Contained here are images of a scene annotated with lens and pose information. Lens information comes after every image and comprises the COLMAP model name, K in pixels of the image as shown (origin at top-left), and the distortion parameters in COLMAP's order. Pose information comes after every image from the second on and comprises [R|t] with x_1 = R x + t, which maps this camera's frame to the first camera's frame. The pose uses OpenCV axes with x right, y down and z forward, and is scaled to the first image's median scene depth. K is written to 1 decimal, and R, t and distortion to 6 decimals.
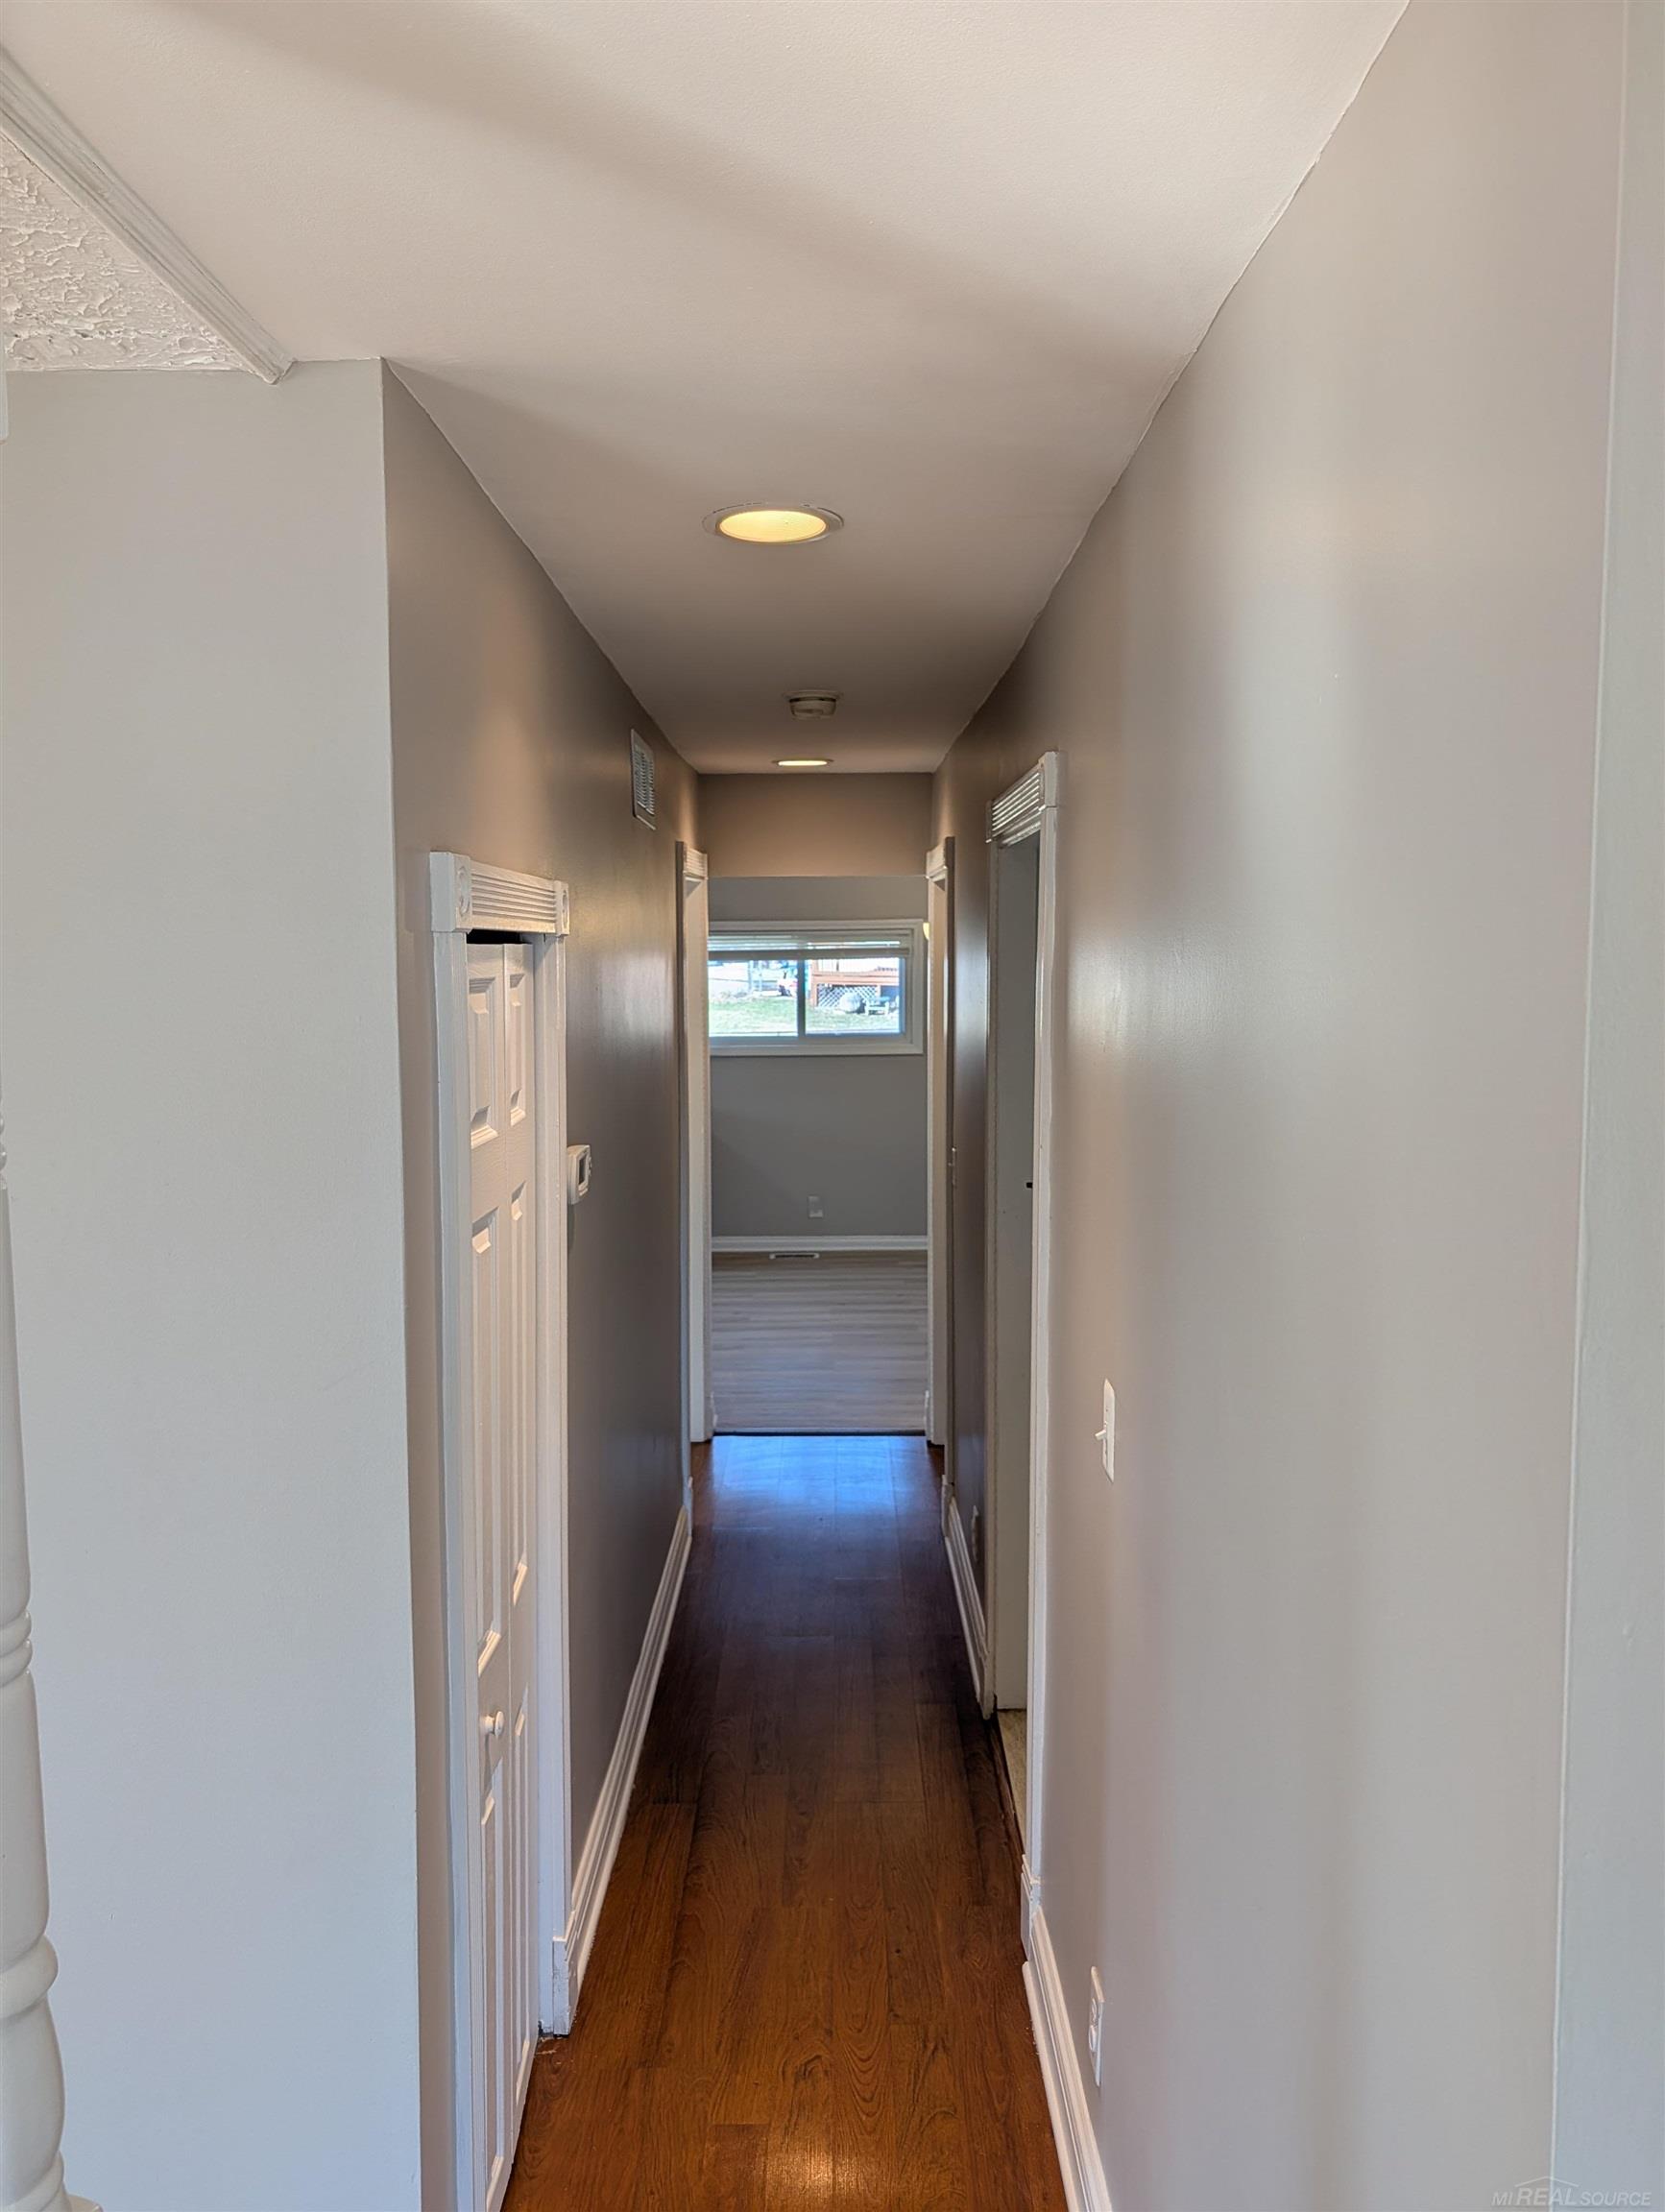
lens RADIAL K [[1590.3, 0, 833.4], [0, 1590.3, 1104.4], [0, 0, 1]] dist [0.017417, -0.000510]
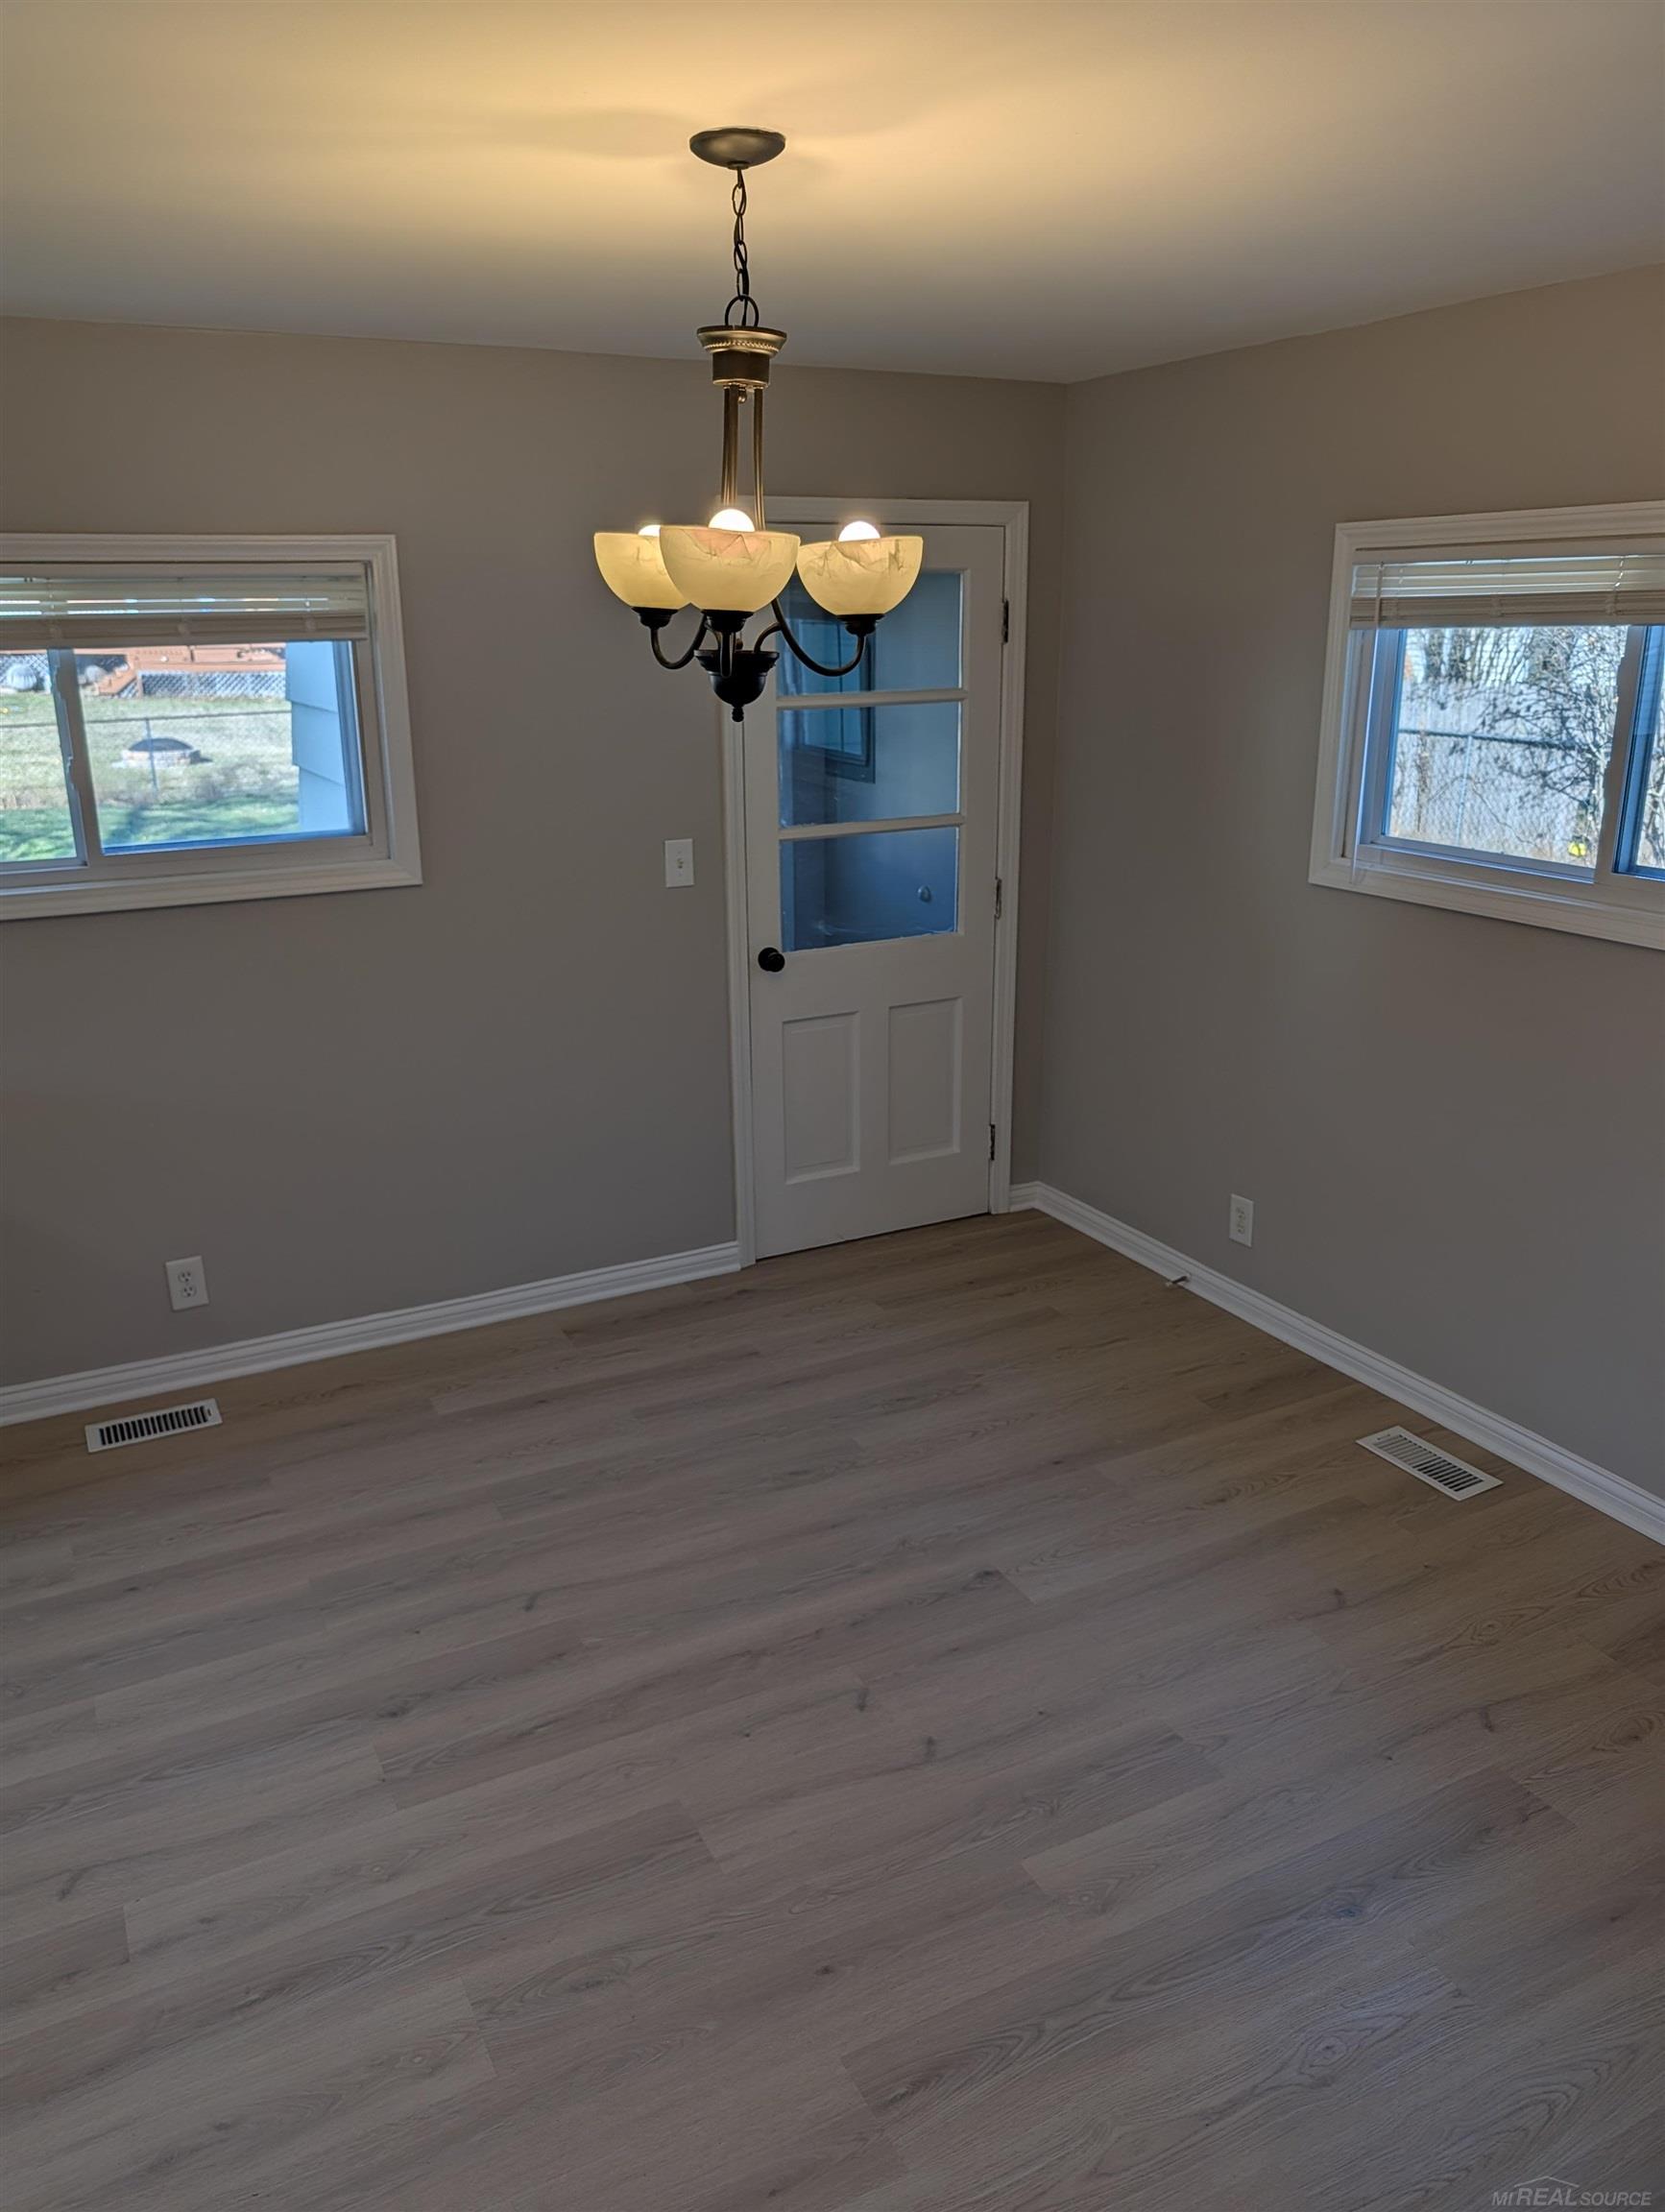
lens RADIAL K [[1590.3, 0, 831.0], [0, 1590.3, 1101.6], [0, 0, 1]] dist [0.017417, -0.000510]
pose [[0.890011, -0.135385, 0.435376, -0.036536], [0.044533, 0.976144, 0.212506, -0.059795], [-0.453760, -0.169744, 0.874808, 0.586134]]
